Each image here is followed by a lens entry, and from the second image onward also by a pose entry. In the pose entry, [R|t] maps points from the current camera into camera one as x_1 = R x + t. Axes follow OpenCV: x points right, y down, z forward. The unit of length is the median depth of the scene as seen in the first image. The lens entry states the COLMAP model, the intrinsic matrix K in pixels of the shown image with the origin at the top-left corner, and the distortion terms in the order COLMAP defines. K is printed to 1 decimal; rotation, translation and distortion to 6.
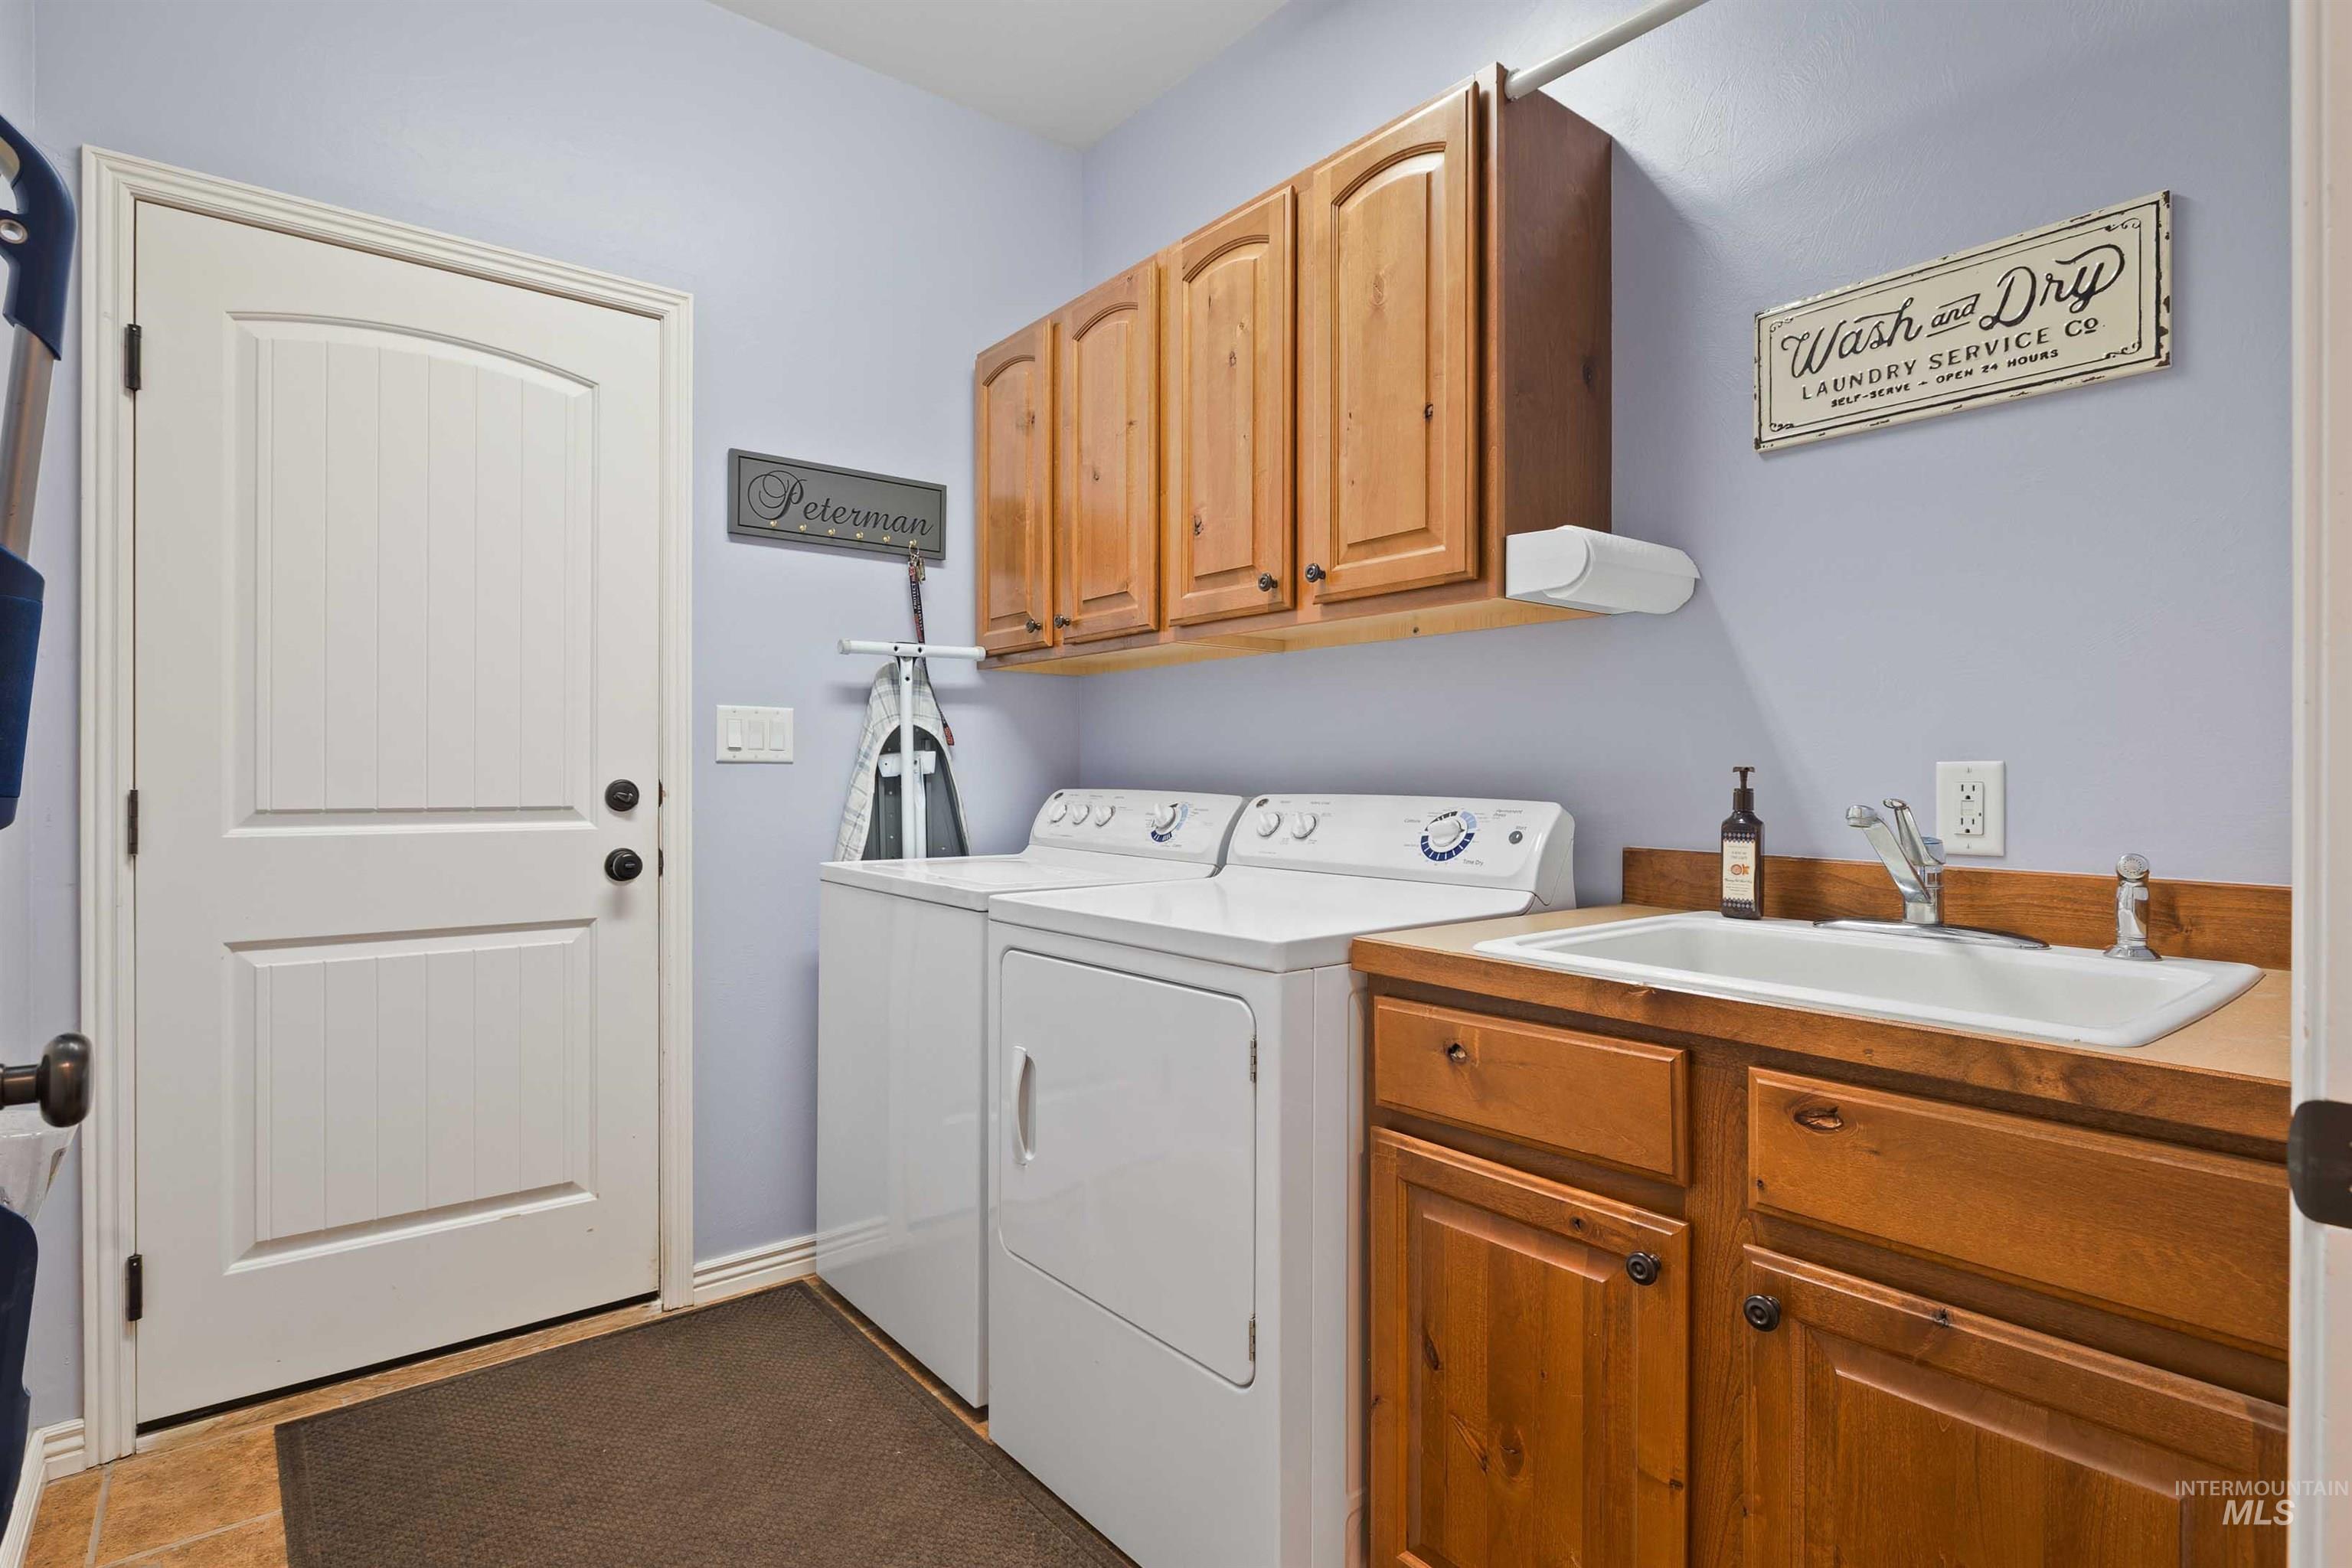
lens RADIAL K [[1206.3, 0, 1188.9], [0, 1206.3, 777.6], [0, 0, 1]] dist [-0.000165, -0.000197]
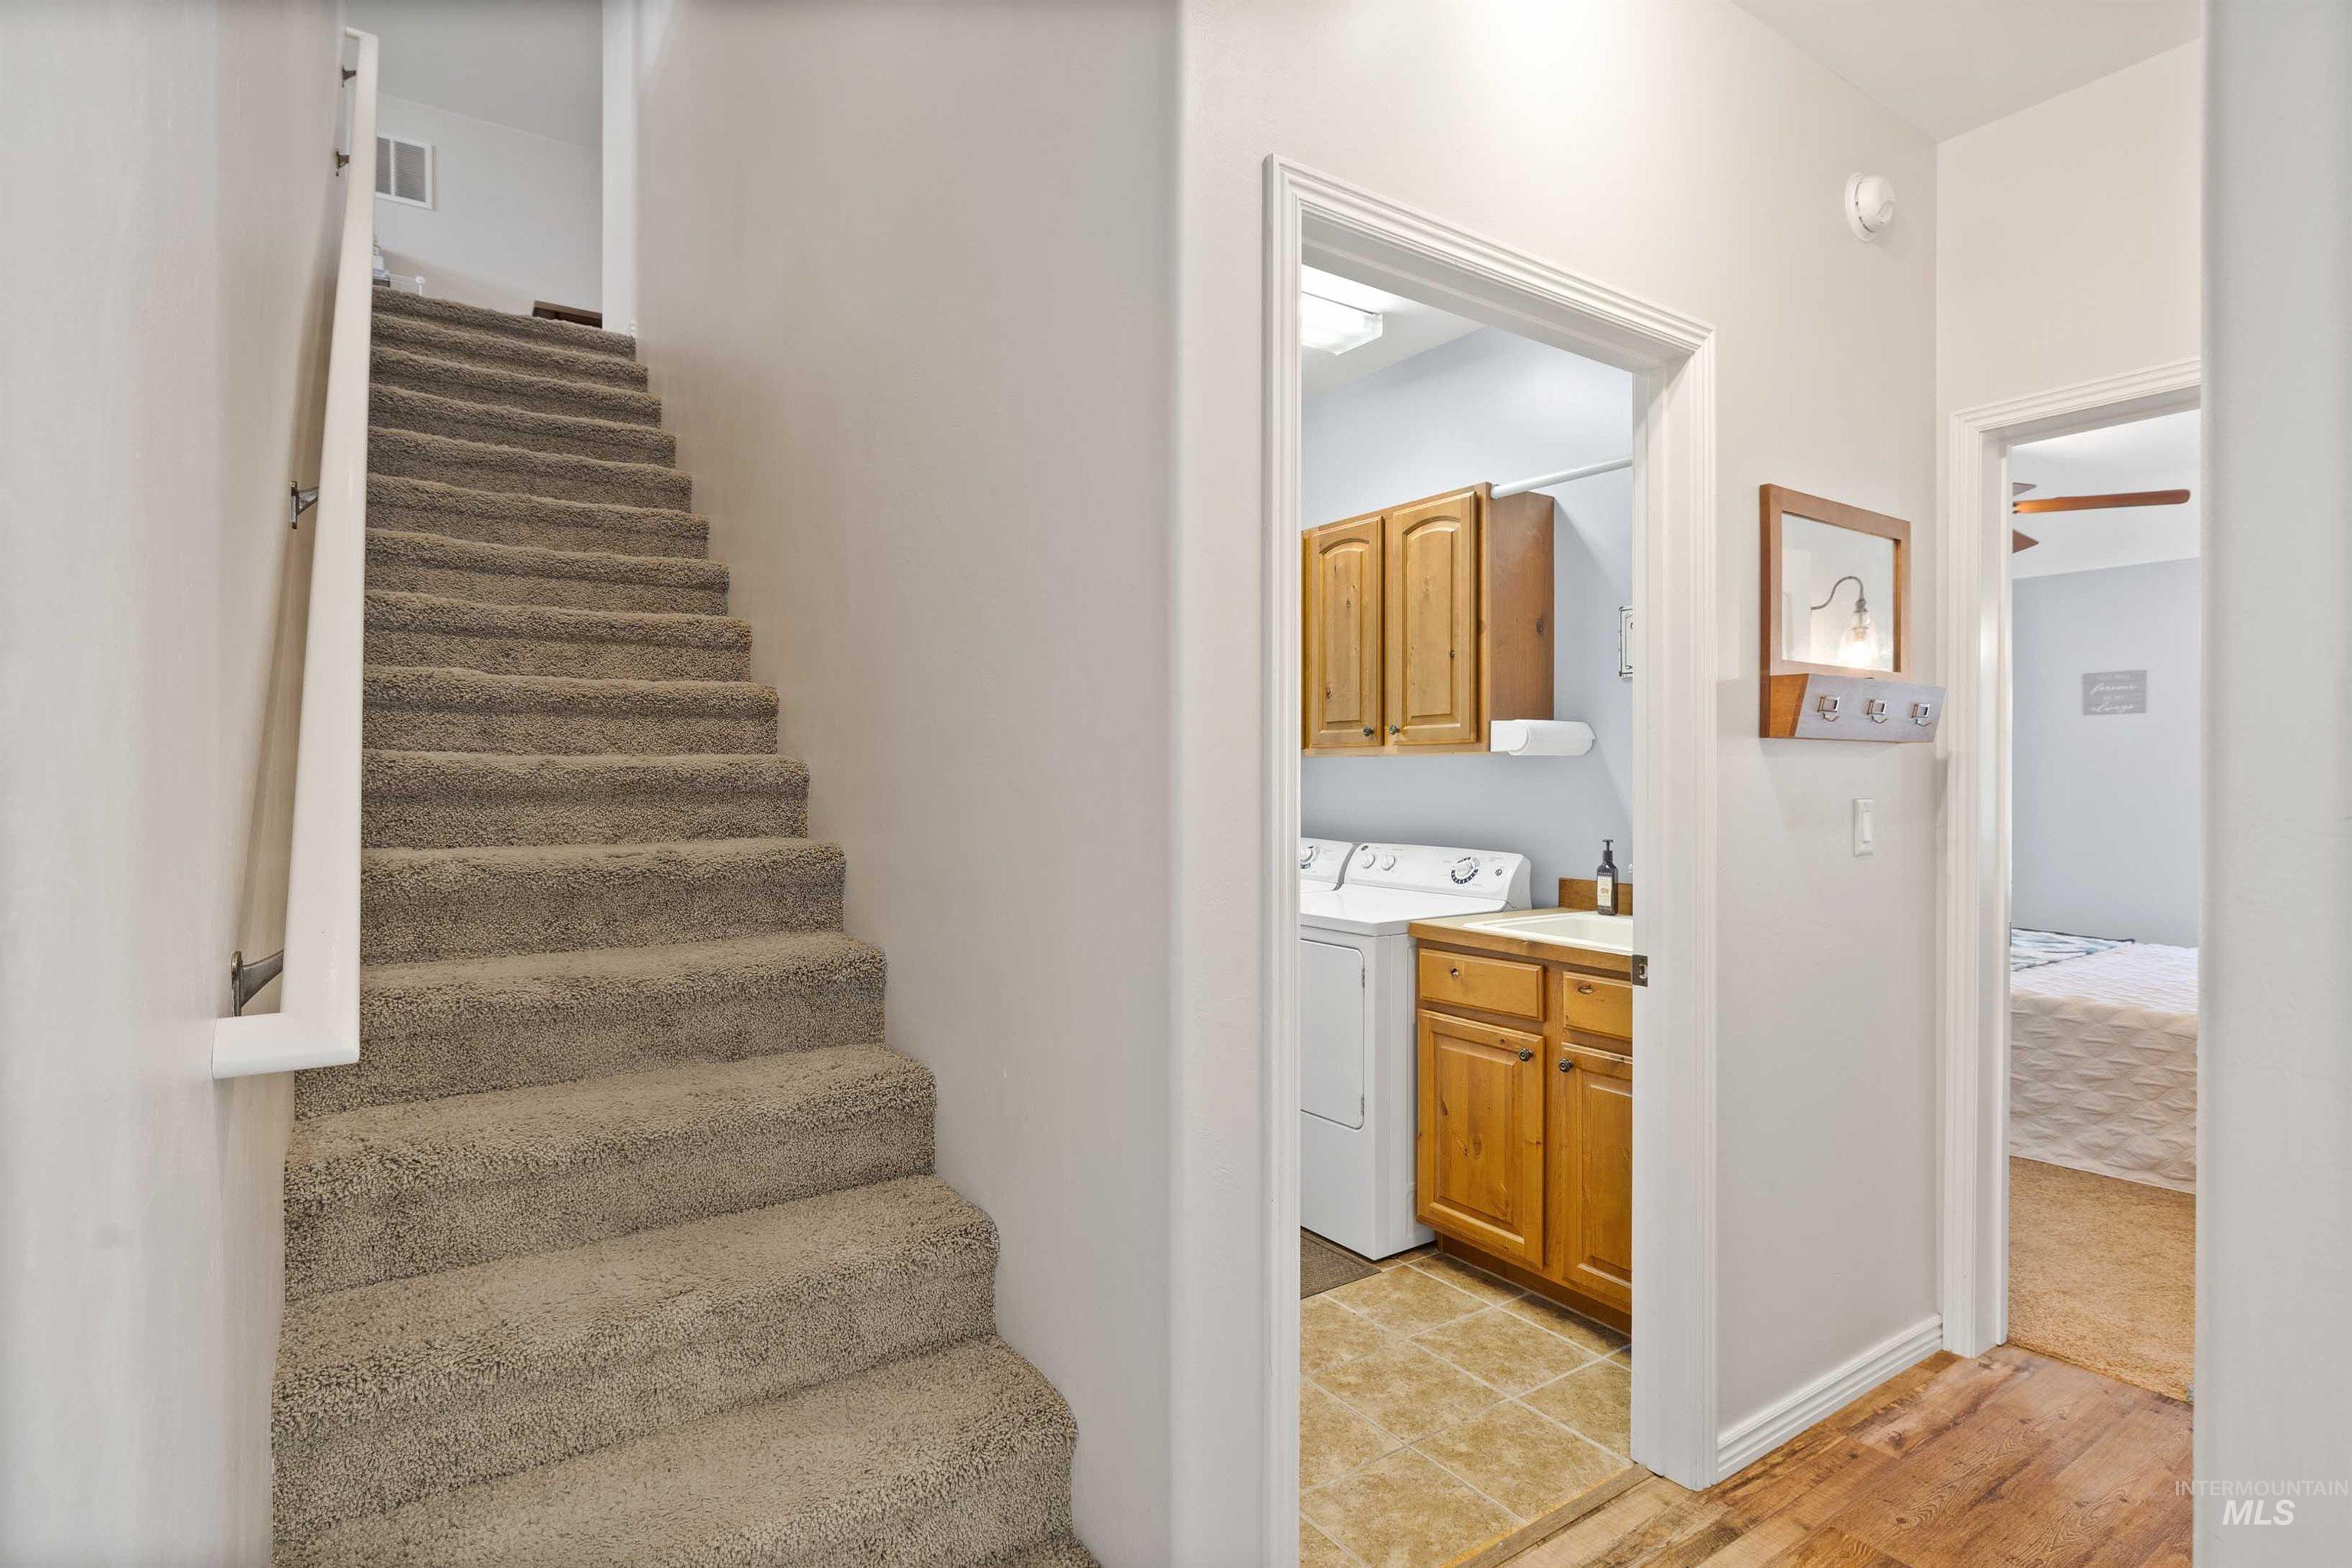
lens RADIAL K [[1206.3, 0, 1188.9], [0, 1206.3, 777.6], [0, 0, 1]] dist [-0.000165, -0.000197]
pose [[0.997123, 0.000167, -0.075799, -0.080741], [-0.000421, 0.999994, -0.003333, -0.100641], [0.075798, 0.003356, 0.997118, -1.014526]]
